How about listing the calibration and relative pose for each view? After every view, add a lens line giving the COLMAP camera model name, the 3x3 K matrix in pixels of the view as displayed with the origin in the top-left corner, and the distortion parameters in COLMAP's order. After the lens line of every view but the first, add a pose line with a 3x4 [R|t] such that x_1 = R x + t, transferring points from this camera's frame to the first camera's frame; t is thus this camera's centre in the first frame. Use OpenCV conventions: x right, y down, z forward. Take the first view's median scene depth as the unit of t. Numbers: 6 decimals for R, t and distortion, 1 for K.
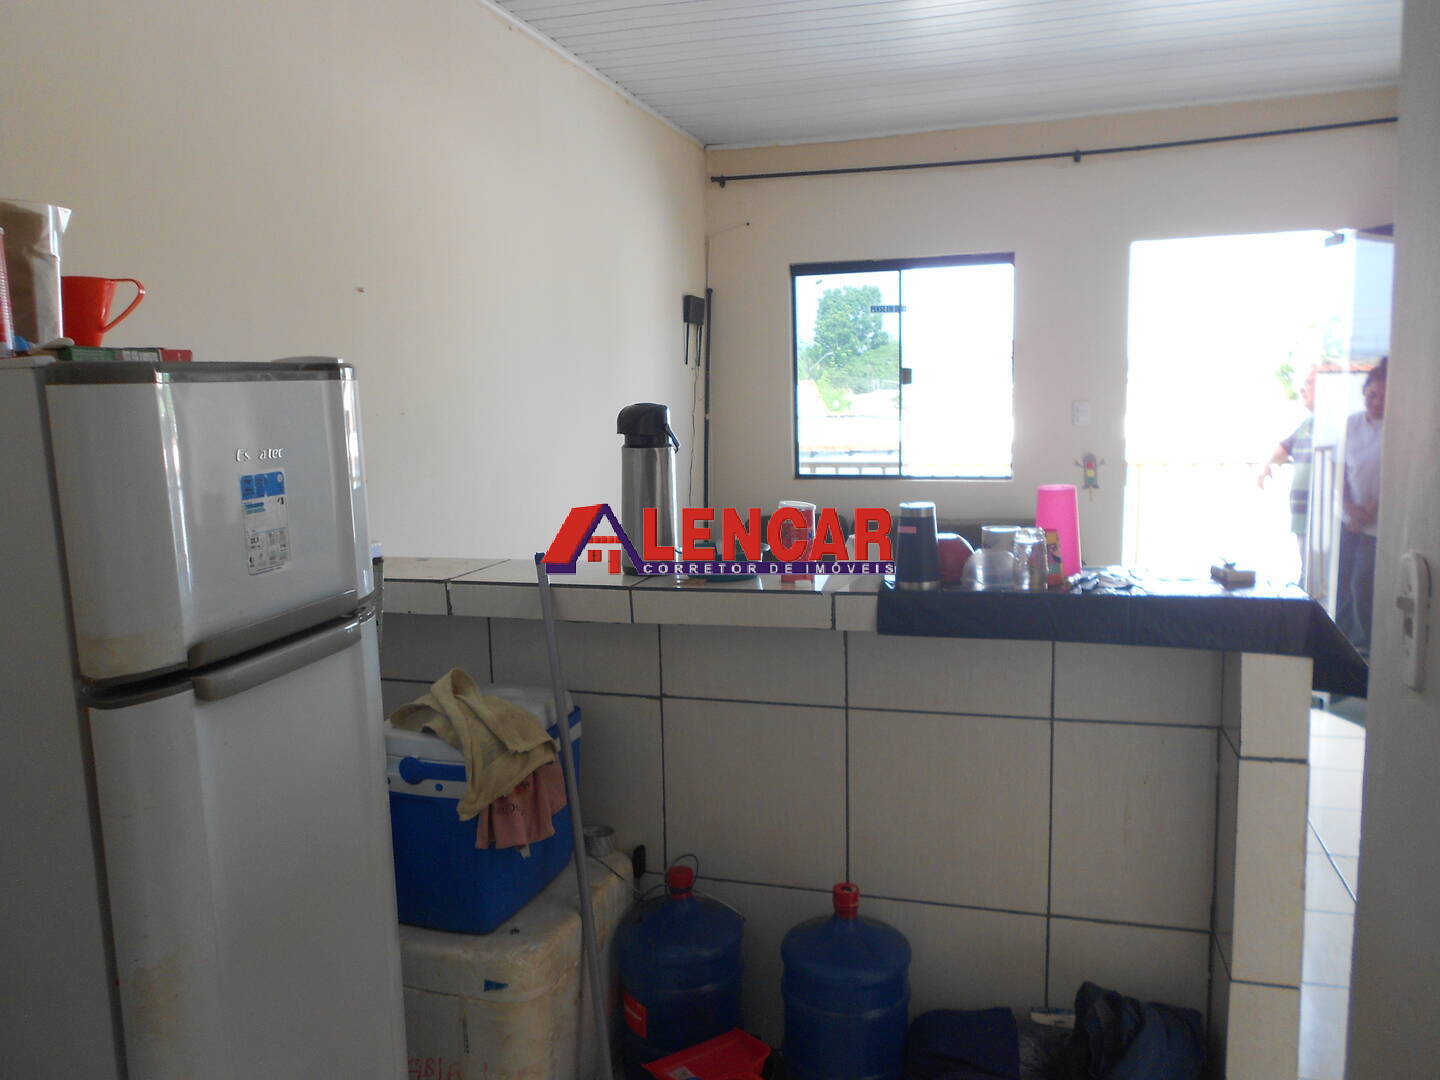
lens RADIAL K [[1101.5, 0, 719.4], [0, 1101.5, 539.4], [0, 0, 1]] dist [-0.006228, 0.006996]
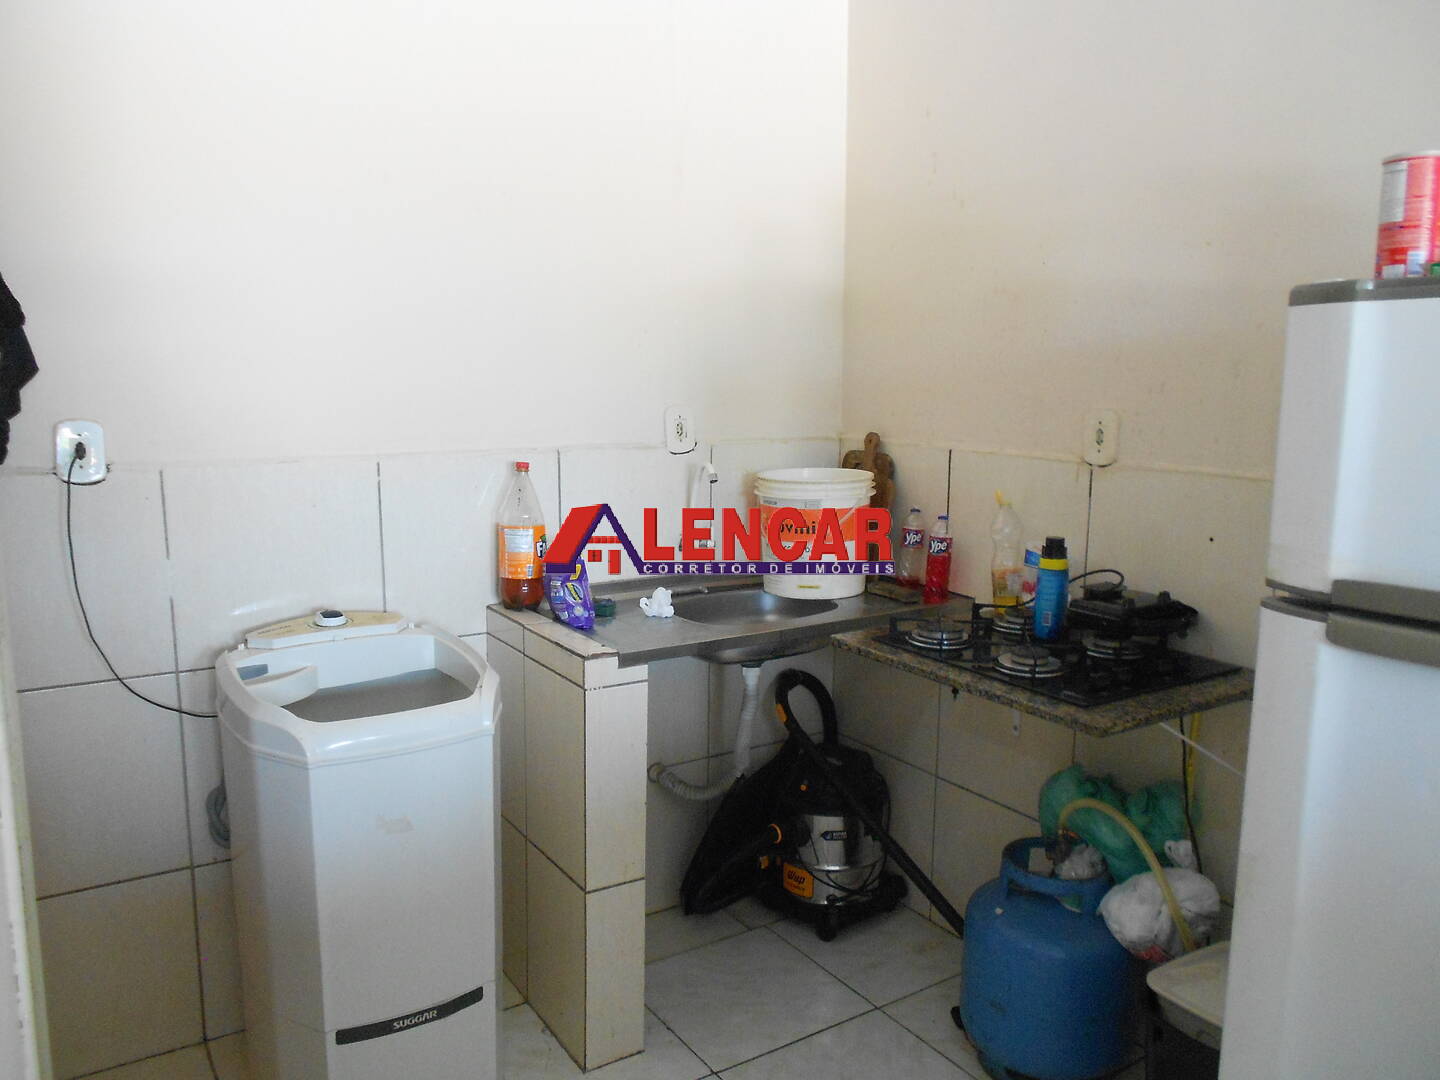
lens RADIAL K [[1101.5, 0, 722.3], [0, 1101.5, 553.8], [0, 0, 1]] dist [-0.006228, 0.006996]
pose [[-0.633876, 0.151056, -0.758540, 0.143891], [-0.096588, 0.957605, 0.271411, -0.032837], [0.767380, 0.245307, -0.592412, 0.286985]]
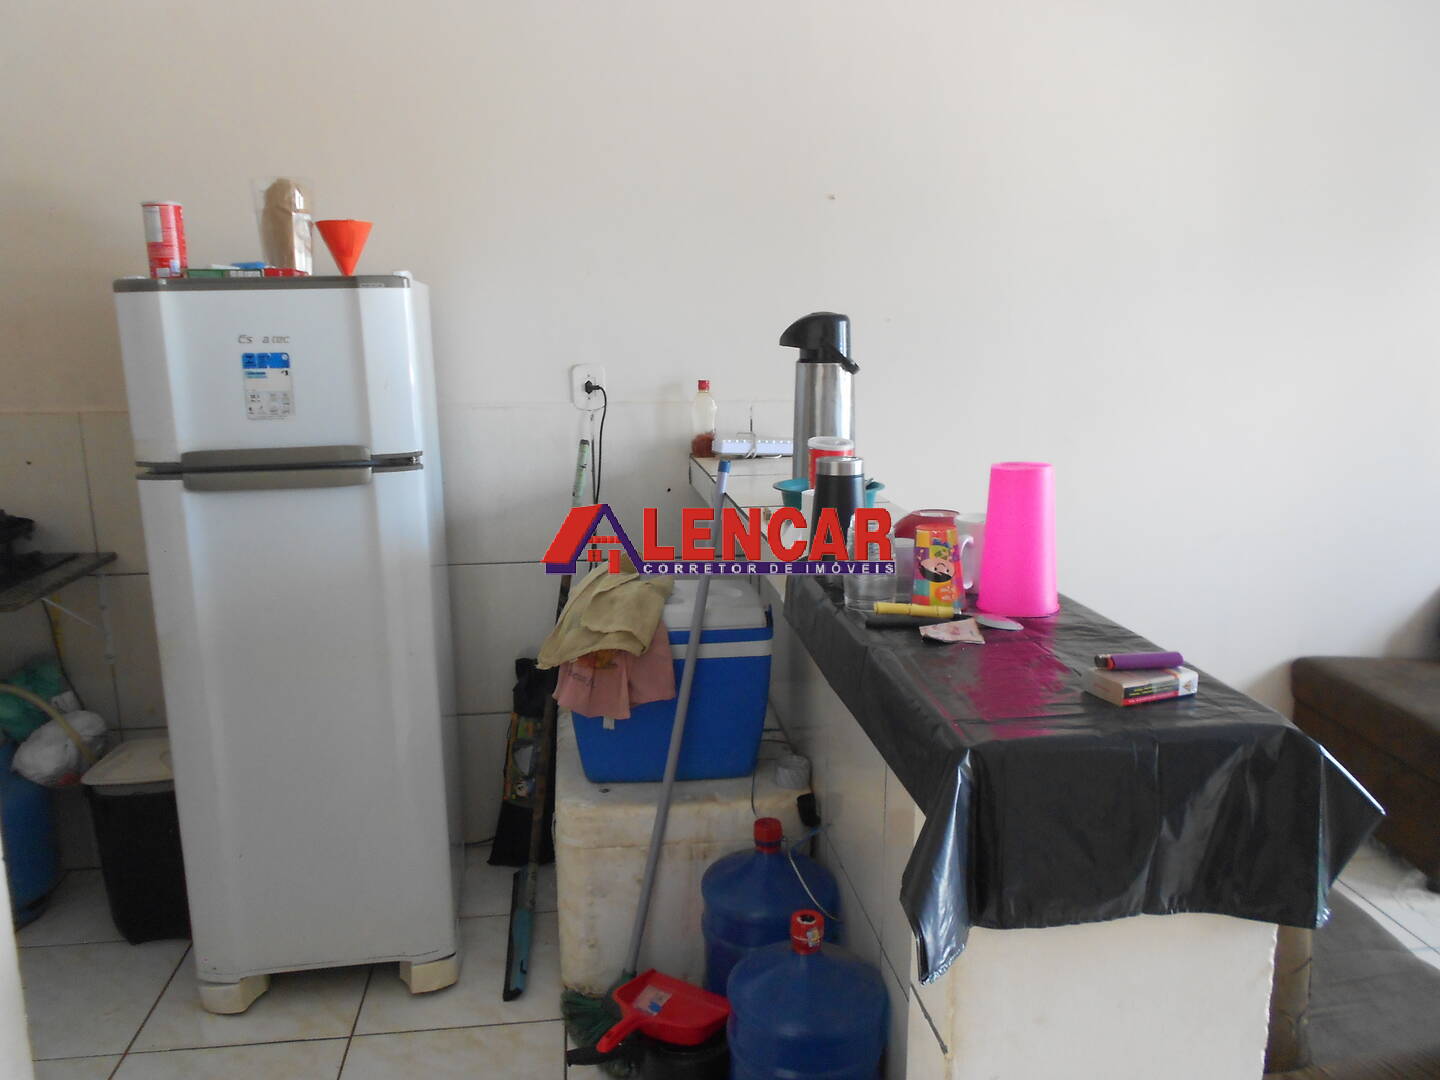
lens RADIAL K [[1101.5, 0, 728.4], [0, 1101.5, 516.6], [0, 0, 1]] dist [-0.006228, 0.006996]
pose [[0.422543, 0.184675, -0.887329, 0.330049], [-0.124684, 0.981557, 0.144912, -0.037233], [0.897726, 0.049405, 0.437776, 0.253931]]
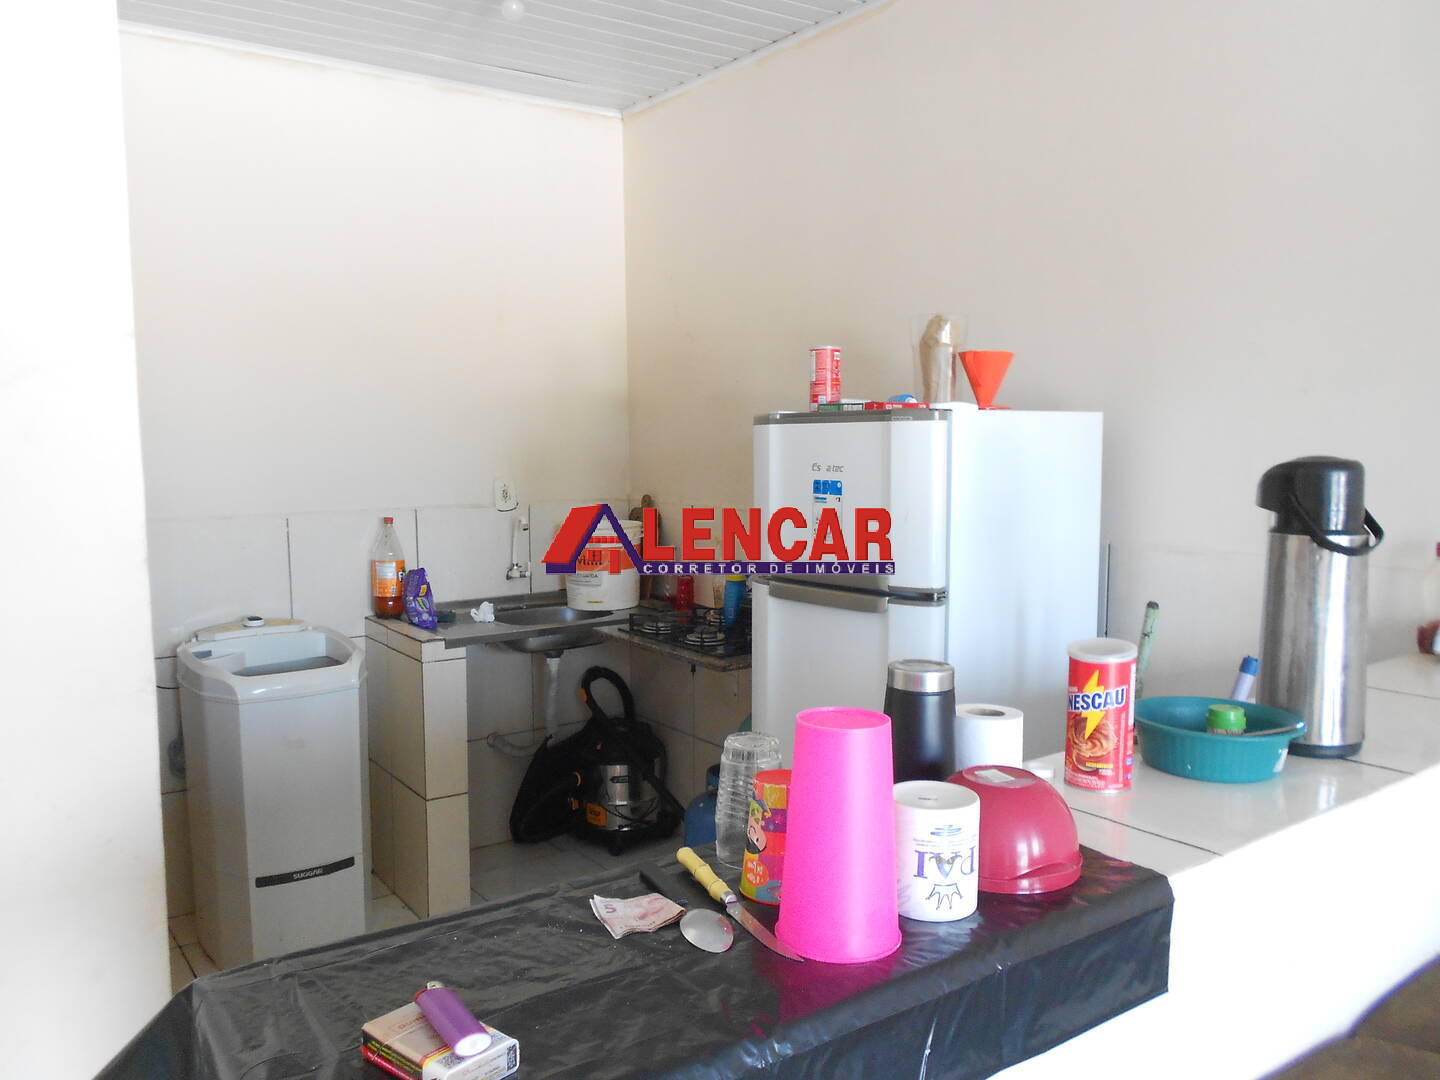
lens RADIAL K [[1101.5, 0, 723.8], [0, 1101.5, 555.2], [0, 0, 1]] dist [-0.006228, 0.006996]
pose [[-0.587258, 0.116468, -0.800976, 0.269158], [-0.092590, 0.973430, 0.209429, -0.076038], [0.804086, 0.197151, -0.560871, 0.496695]]
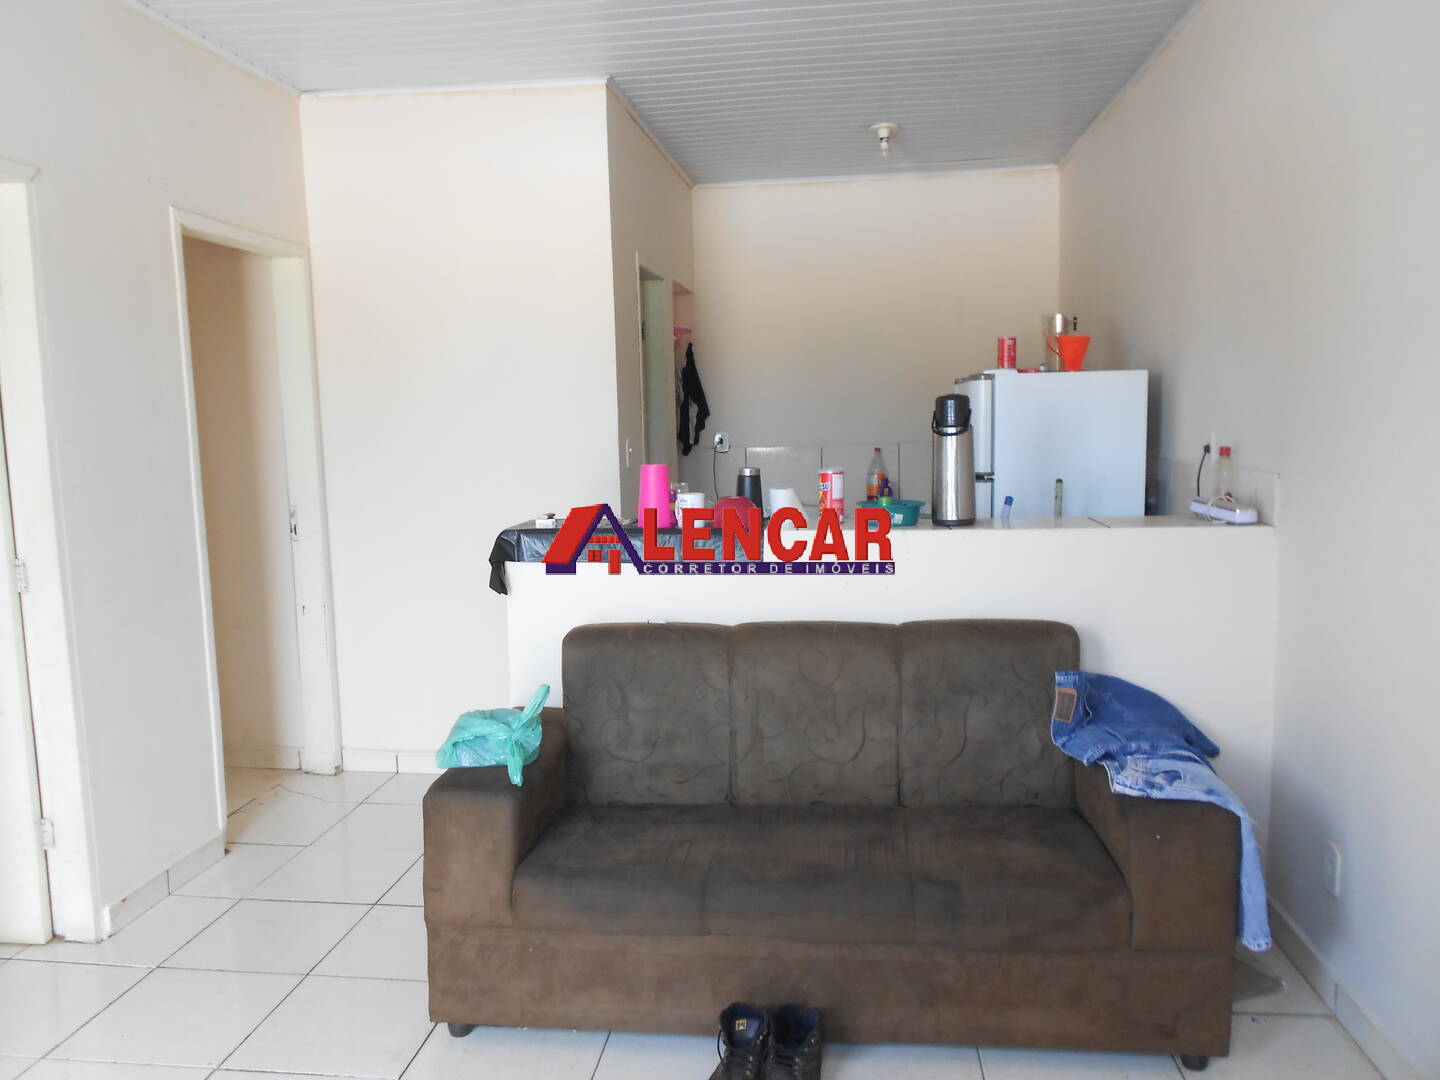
lens RADIAL K [[1101.5, 0, 712.9], [0, 1101.5, 540.5], [0, 0, 1]] dist [-0.006228, 0.006996]
pose [[-0.982450, 0.071584, -0.172241, 0.210768], [0.026949, 0.968211, 0.248679, -0.132894], [0.184567, 0.239673, -0.953148, 1.030930]]
